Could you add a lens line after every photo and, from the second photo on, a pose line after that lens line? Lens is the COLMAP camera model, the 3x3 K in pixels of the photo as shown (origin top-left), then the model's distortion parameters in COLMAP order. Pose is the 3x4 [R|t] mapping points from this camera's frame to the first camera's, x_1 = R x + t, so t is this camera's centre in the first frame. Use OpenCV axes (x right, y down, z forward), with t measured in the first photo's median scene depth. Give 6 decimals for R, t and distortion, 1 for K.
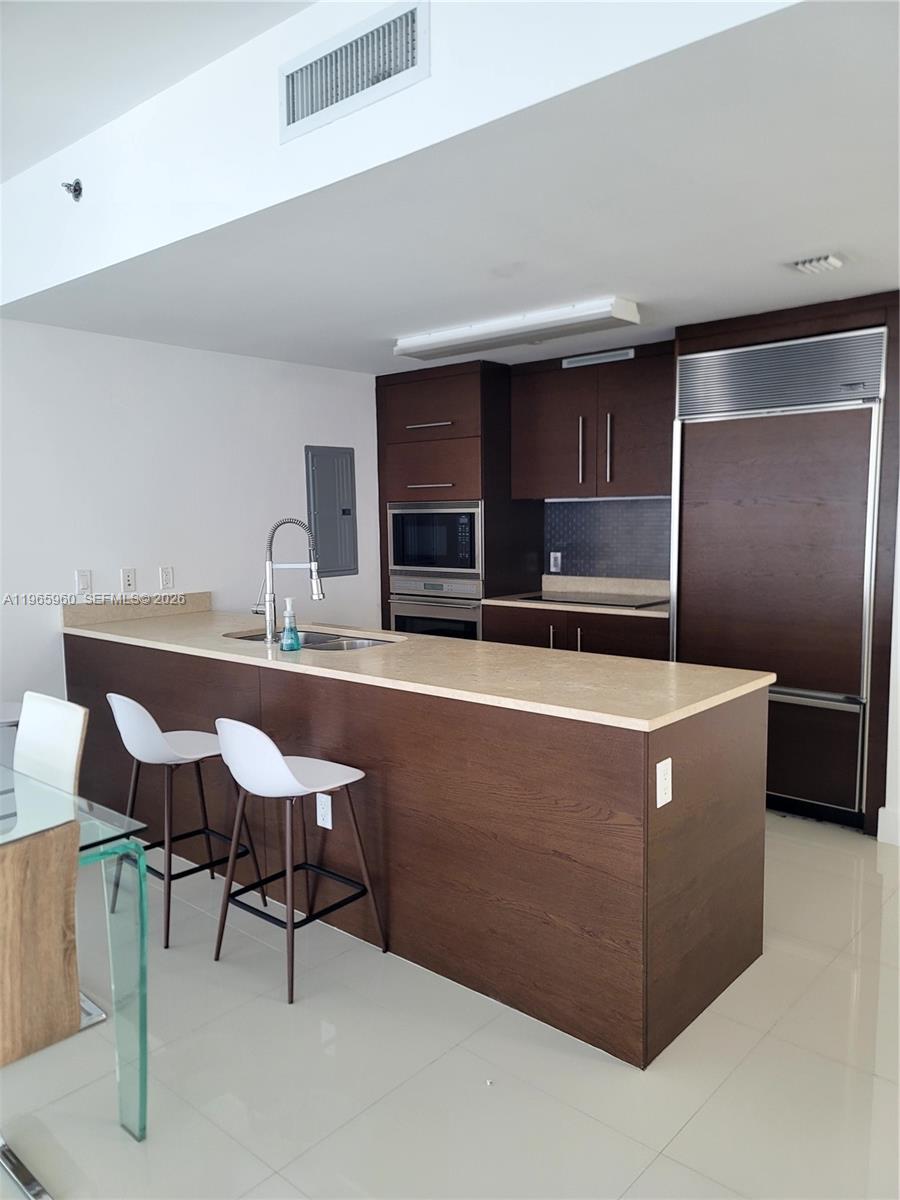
lens RADIAL K [[870.5, 0, 450.0], [0, 870.5, 600.0], [0, 0, 1]] dist [-0.001174, 0.000285]
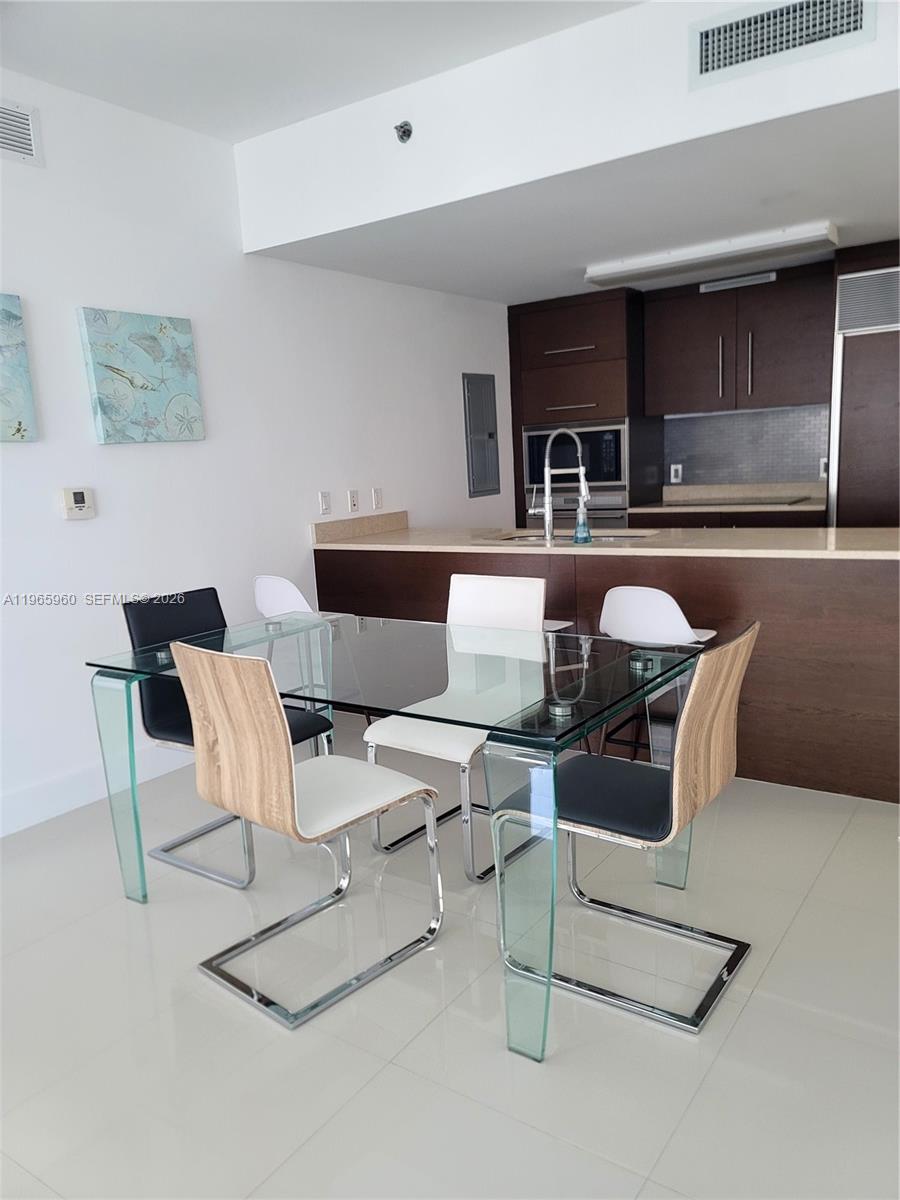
lens RADIAL K [[873.0, 0, 450.0], [0, 873.0, 600.0], [0, 0, 1]] dist [-0.001635, -0.008851]
pose [[0.993354, -0.061874, 0.097058, -0.305791], [0.055915, 0.996449, 0.062956, 0.032871], [-0.100609, -0.057111, 0.993286, -0.083263]]
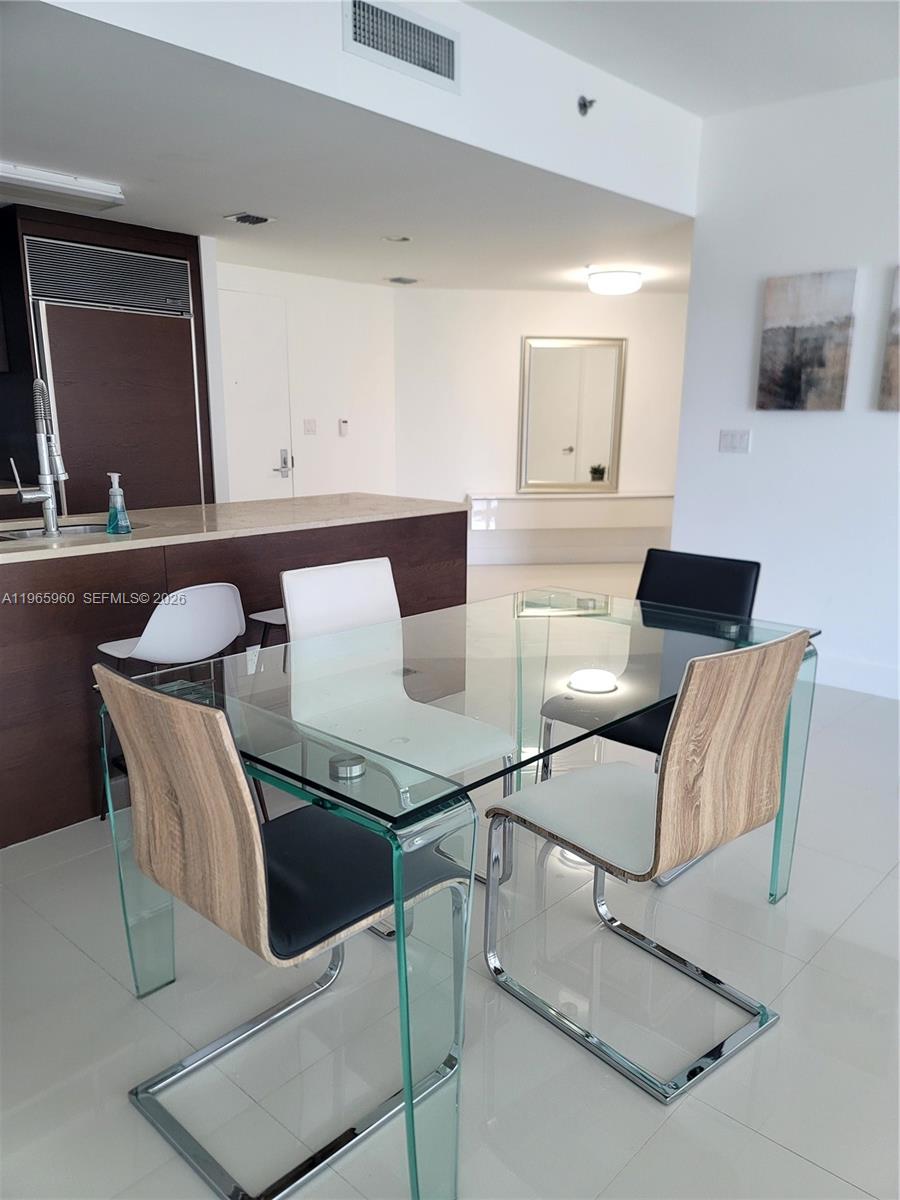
lens RADIAL K [[892.9, 0, 450.0], [0, 892.9, 600.0], [0, 0, 1]] dist [0.011837, 0.003681]
pose [[0.048019, -0.195442, 0.979539, -0.675096], [0.092982, 0.977287, 0.190434, -0.011309], [-0.994509, 0.081935, 0.065101, 0.378931]]
